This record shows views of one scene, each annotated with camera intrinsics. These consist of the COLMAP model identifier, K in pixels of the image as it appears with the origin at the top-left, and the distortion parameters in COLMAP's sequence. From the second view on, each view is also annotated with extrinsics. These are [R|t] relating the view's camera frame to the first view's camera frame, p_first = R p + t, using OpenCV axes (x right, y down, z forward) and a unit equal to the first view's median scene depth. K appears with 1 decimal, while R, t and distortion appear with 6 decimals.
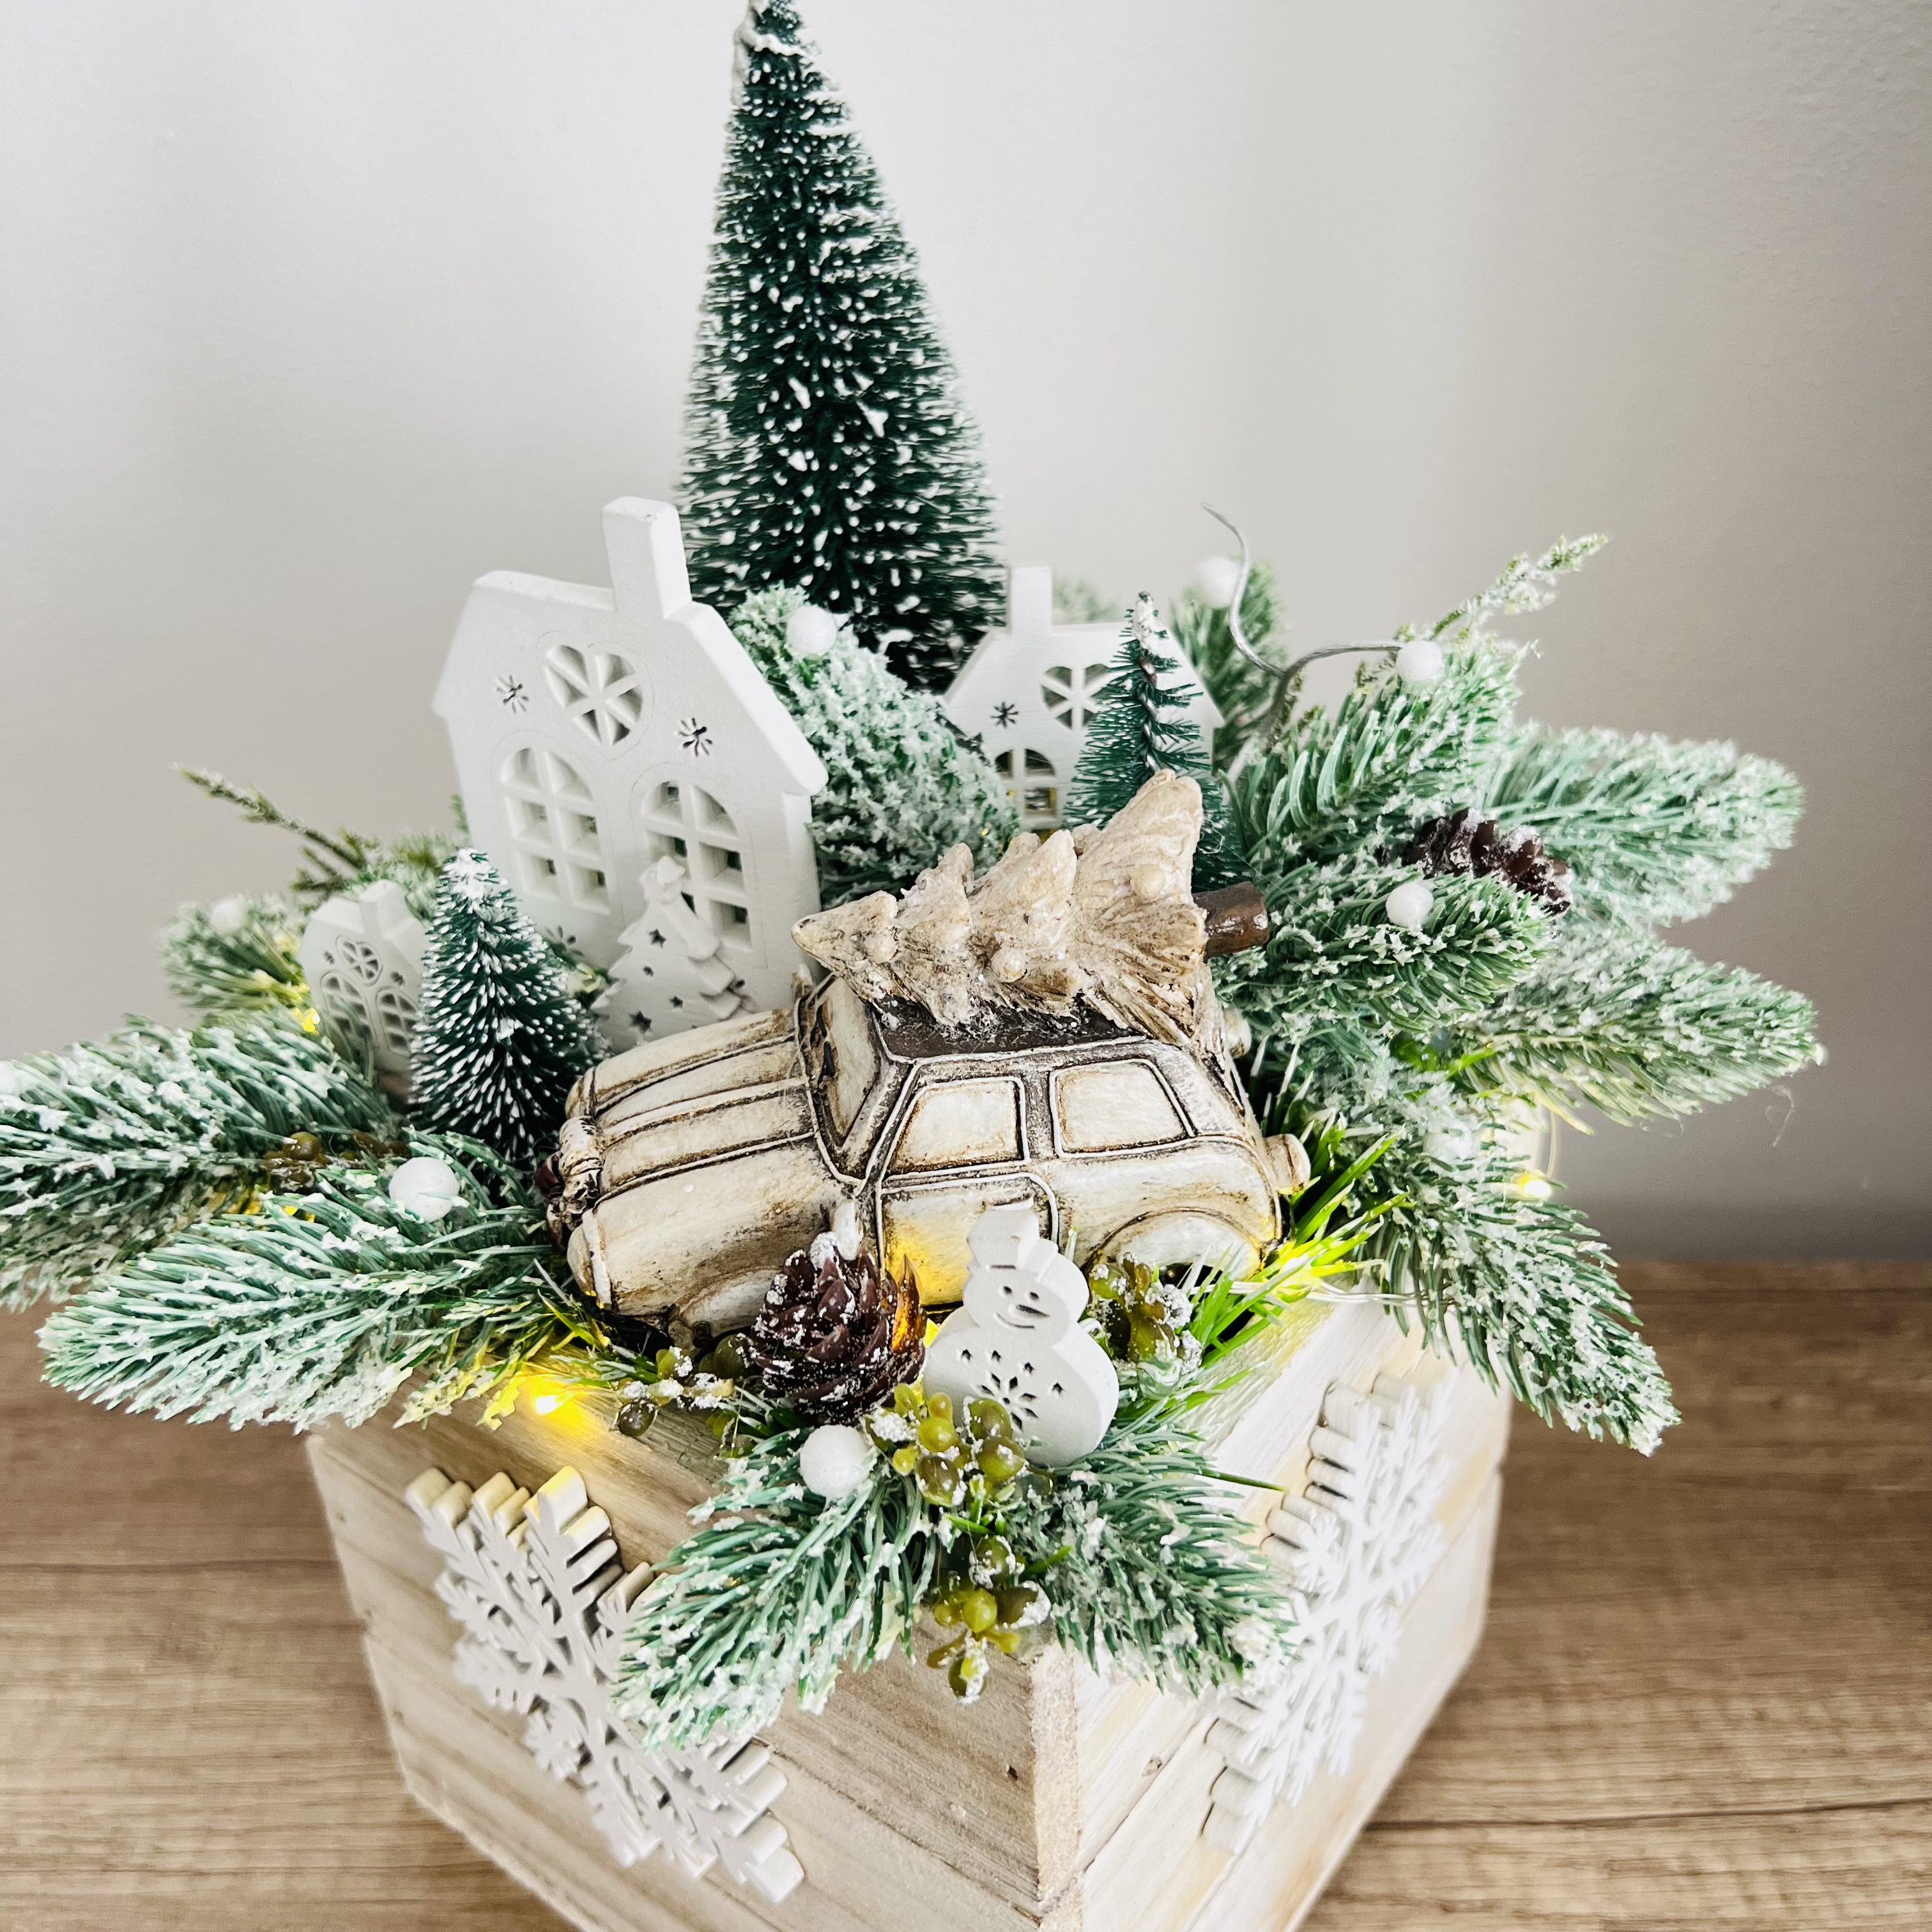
lens RADIAL K [[2043.9, 0, 961.9], [0, 2043.9, 937.4], [0, 0, 1]] dist [0.197864, -0.746252]
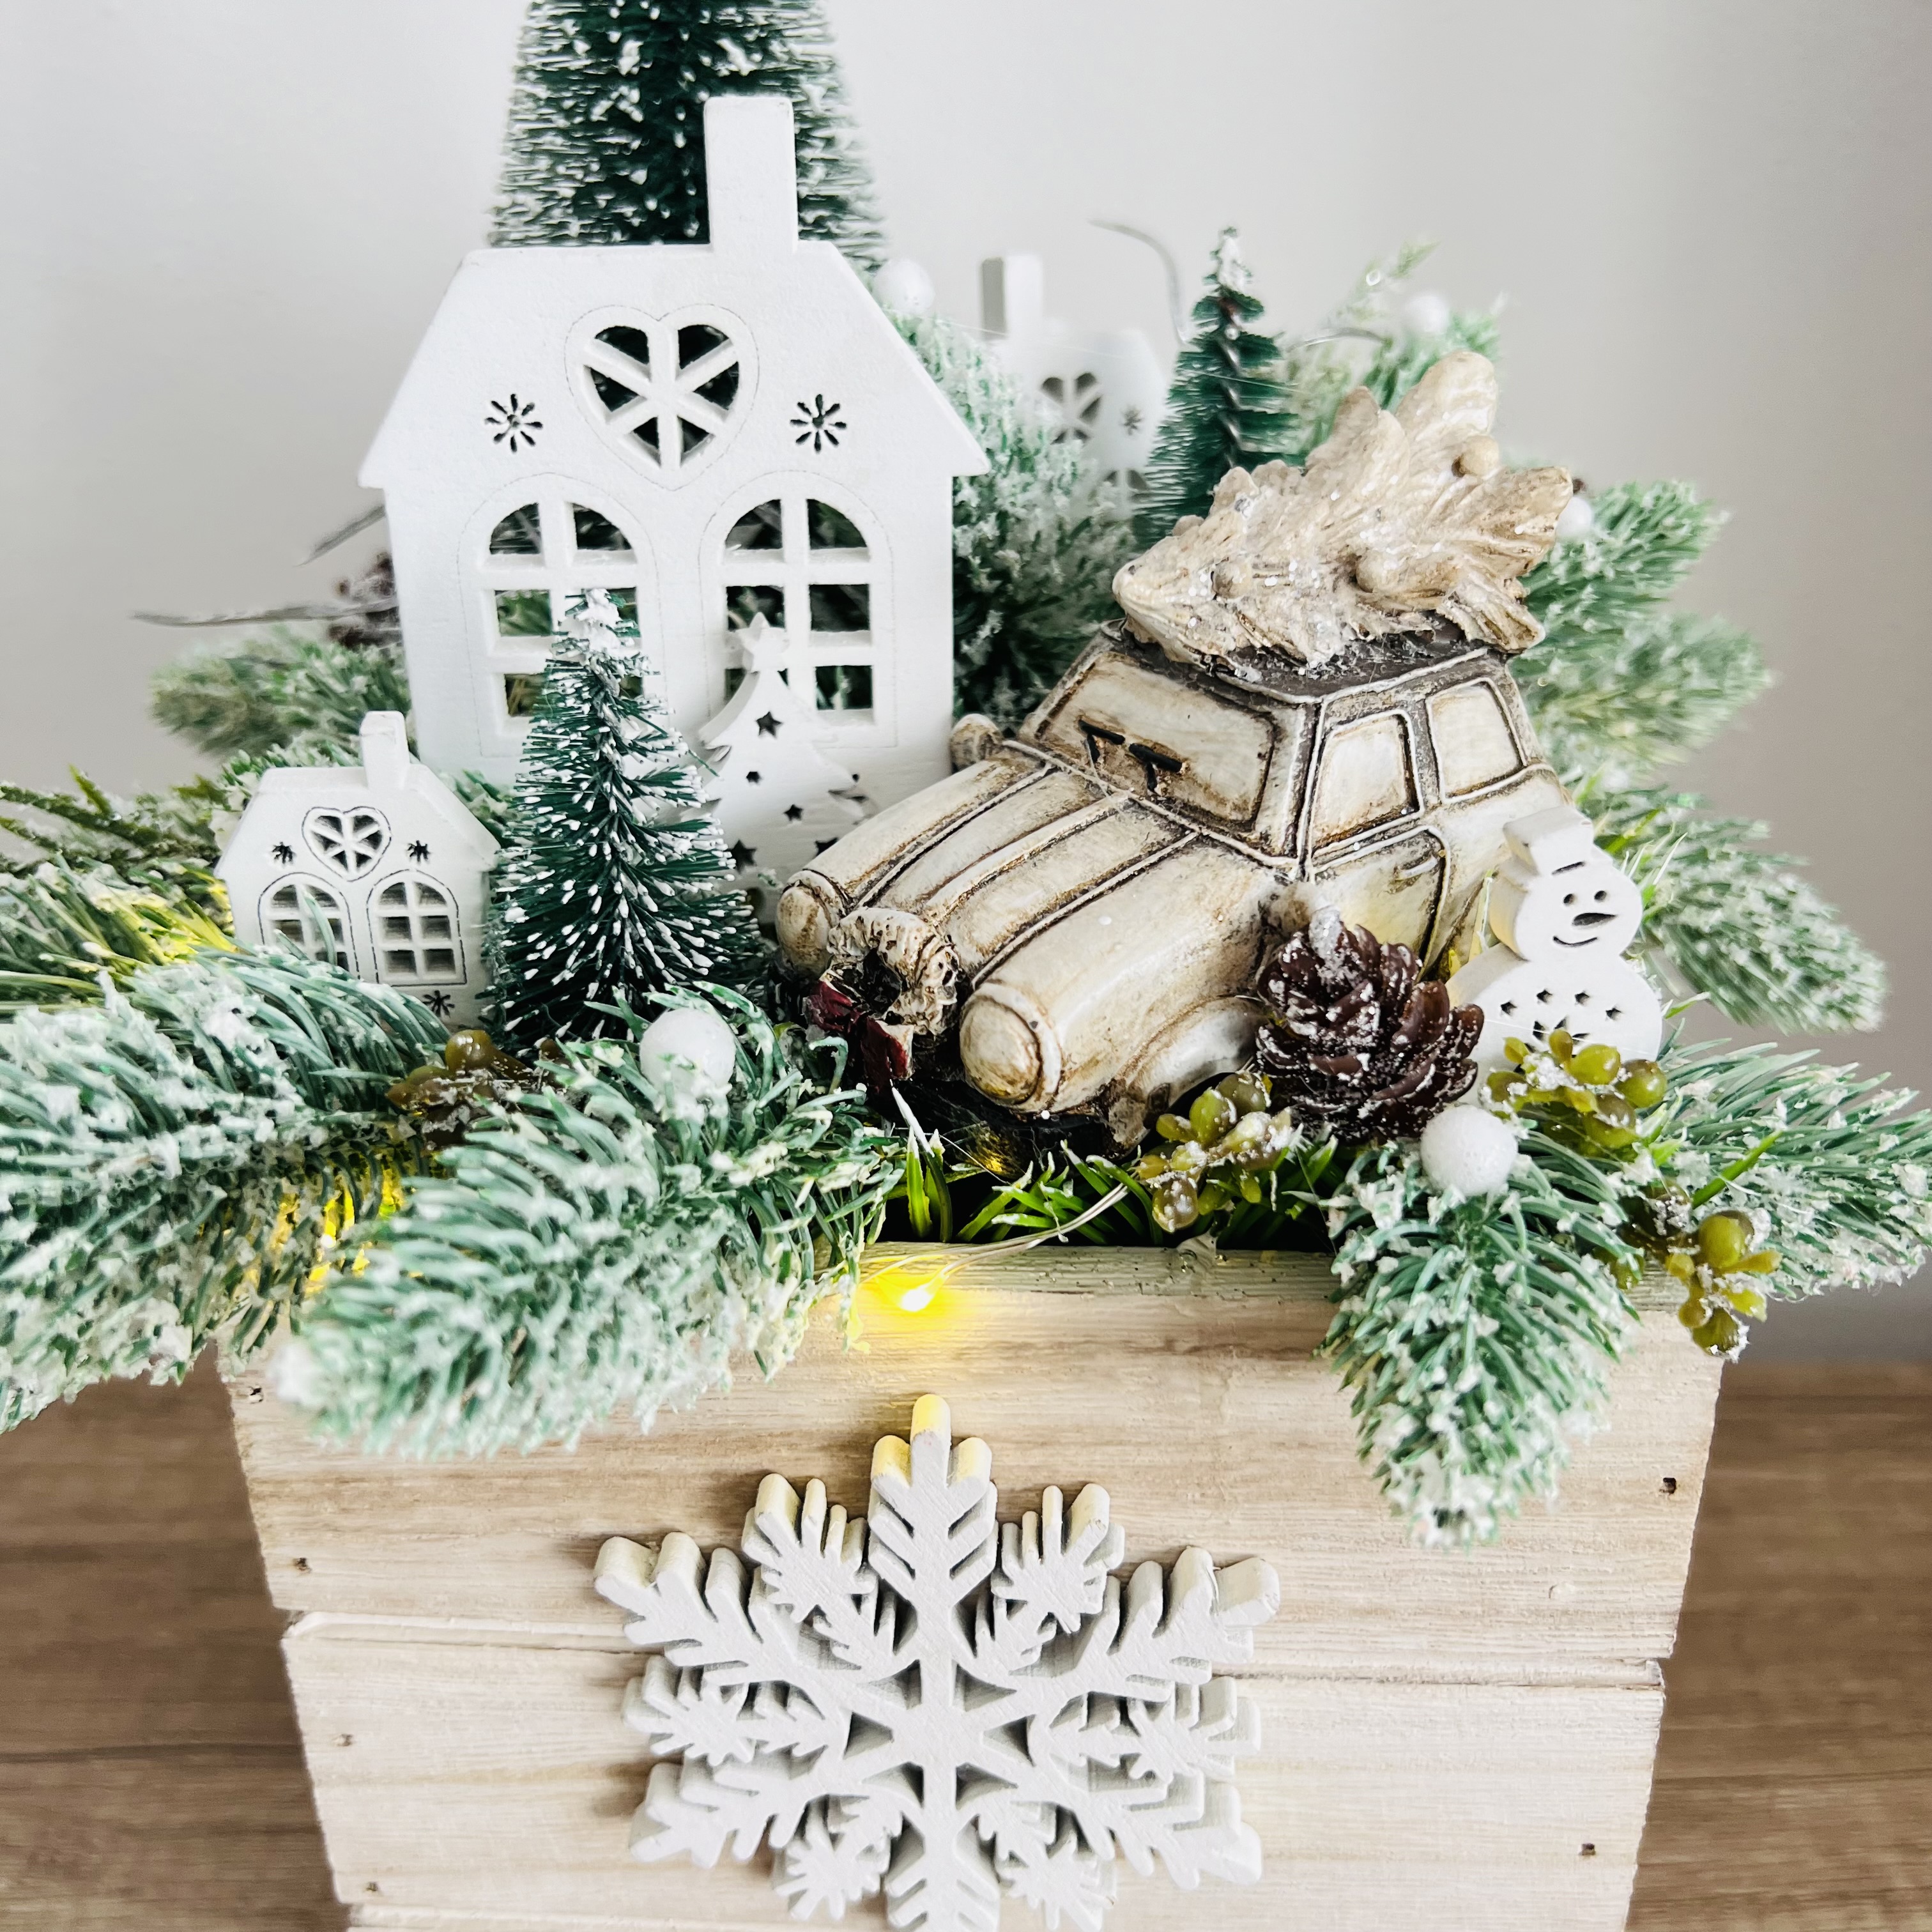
lens RADIAL K [[2045.0, 0, 980.9], [0, 2045.0, 969.0], [0, 0, 1]] dist [0.136505, -0.482415]
pose [[0.834327, -0.206159, 0.511270, -0.513339], [0.257432, 0.965810, -0.030654, 0.137435], [-0.487470, 0.157193, 0.858873, 0.340838]]
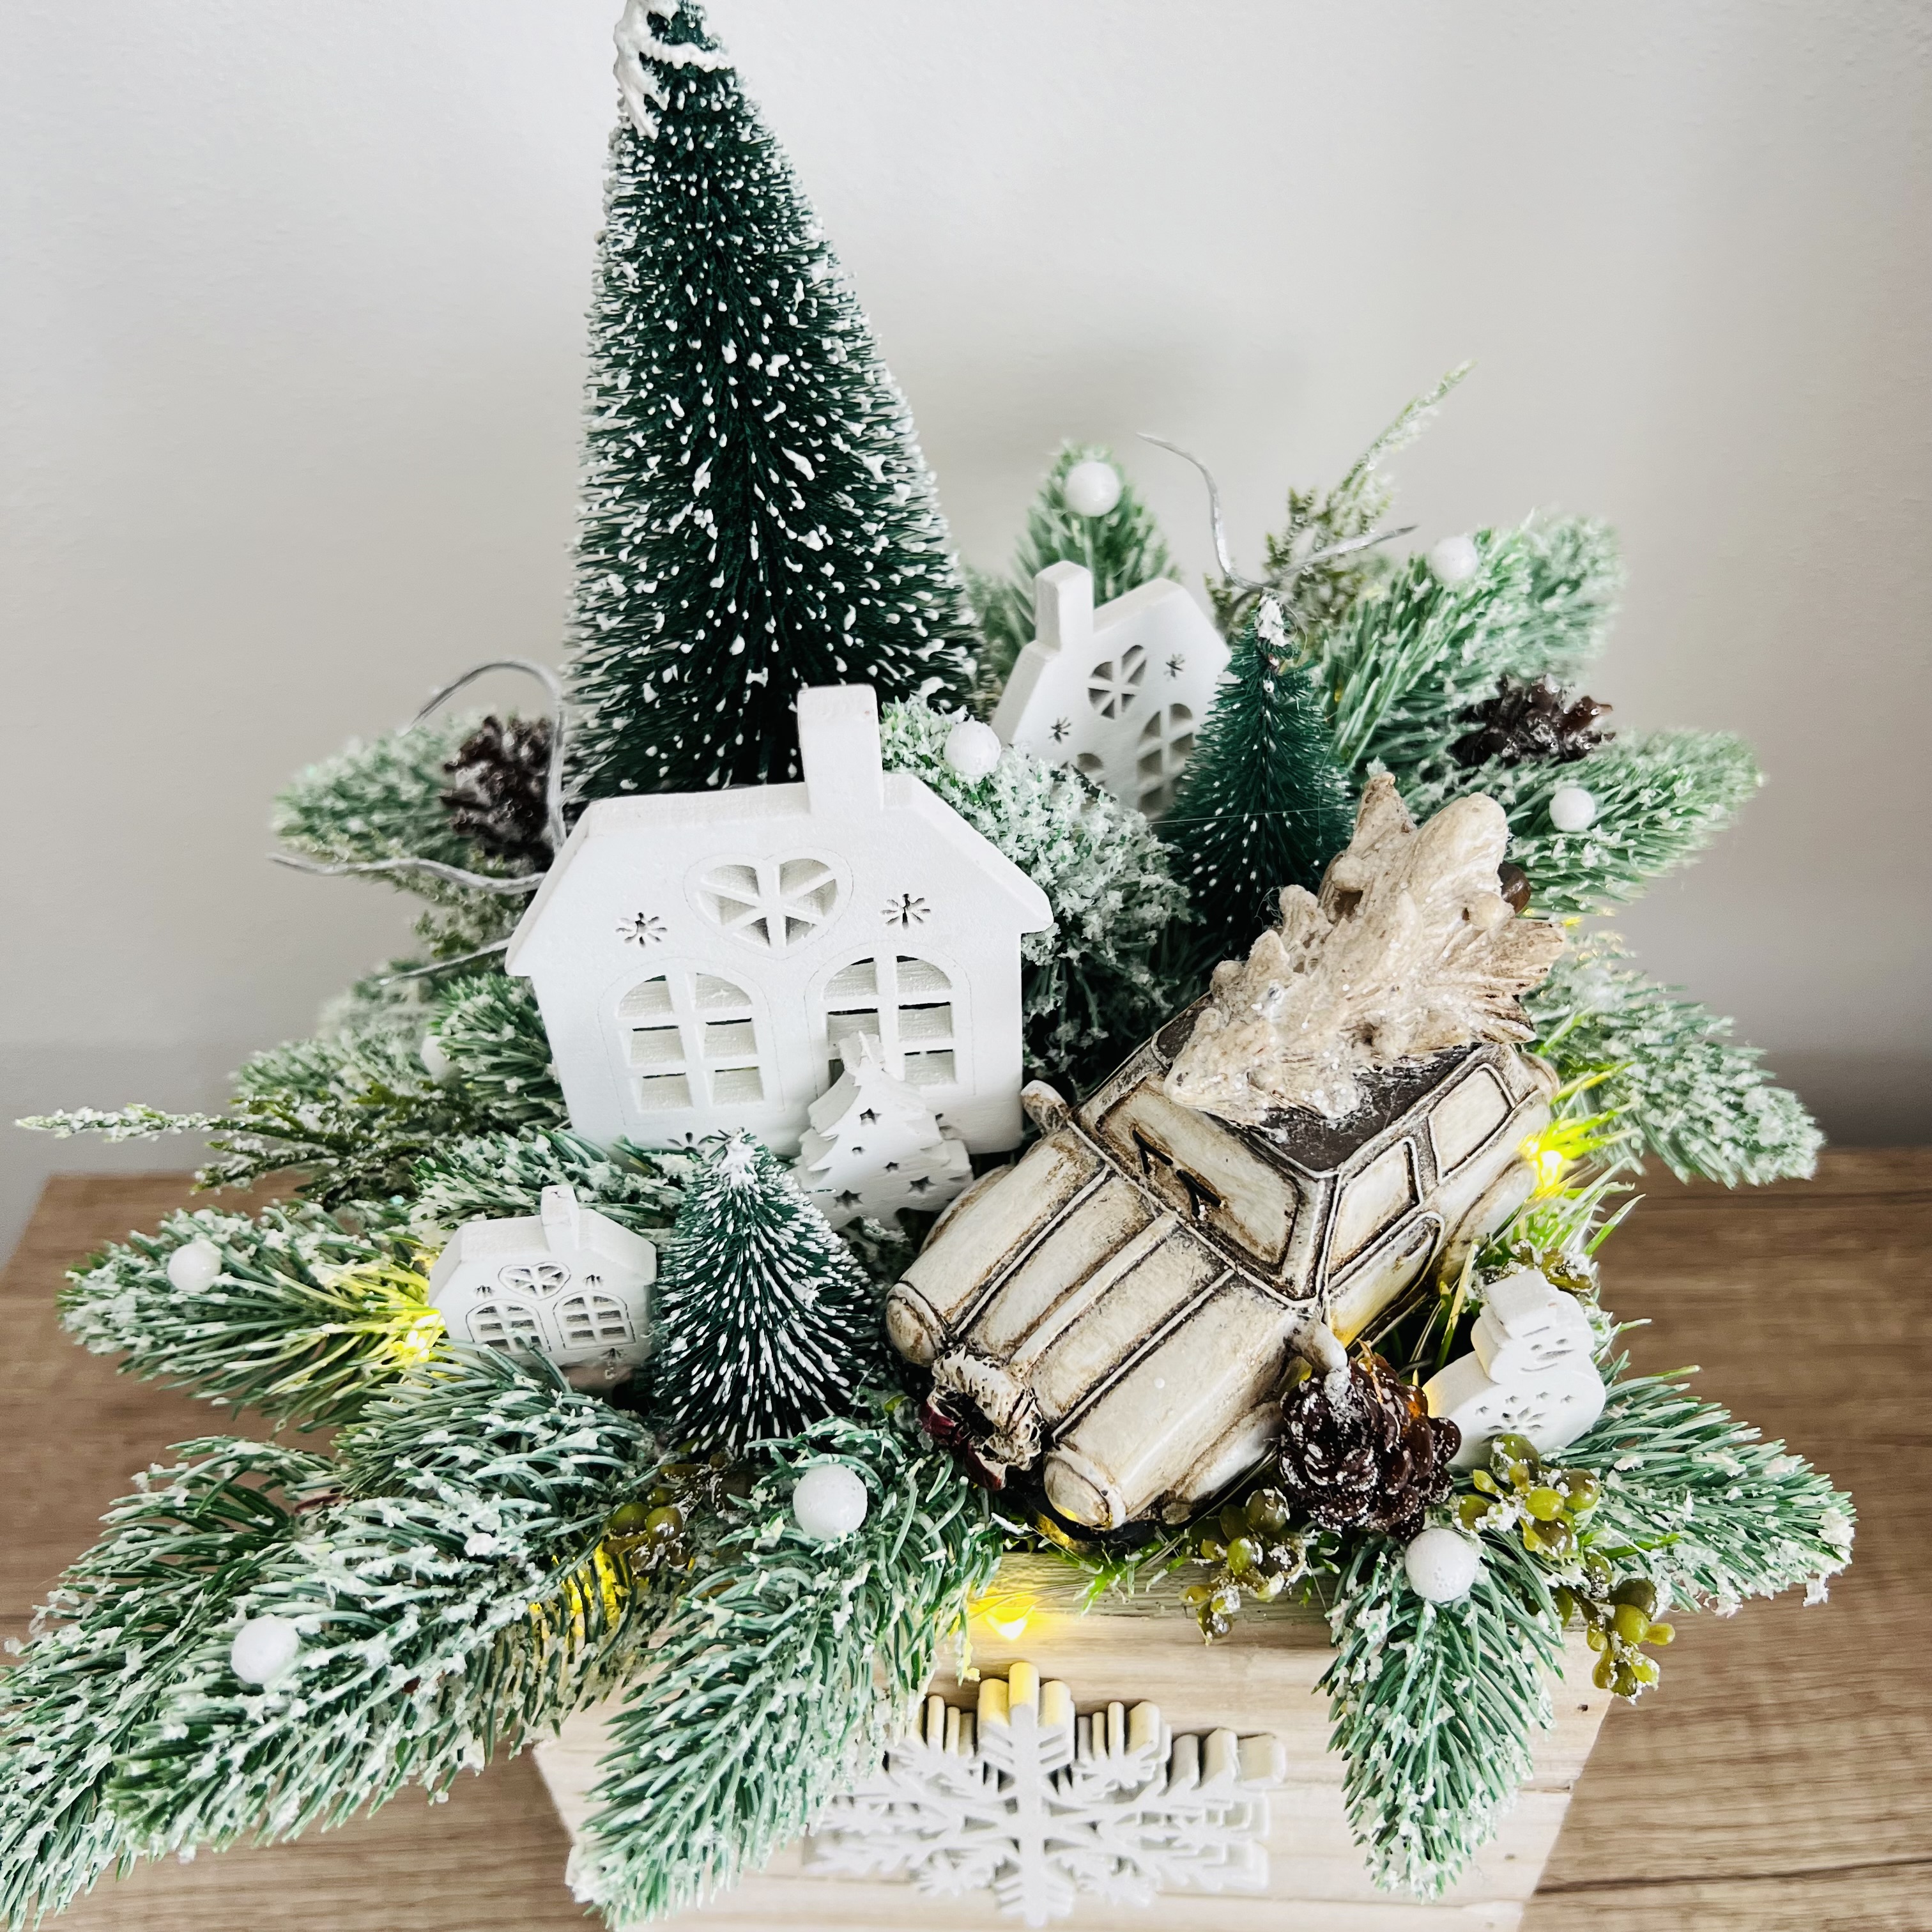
lens RADIAL K [[2027.1, 0, 975.7], [0, 2027.1, 972.9], [0, 0, 1]] dist [0.124231, -0.401644]
pose [[0.831711, -0.387490, 0.397629, -0.457882], [0.283687, 0.912224, 0.295582, -0.319558], [-0.477262, -0.133037, 0.868632, 0.230077]]
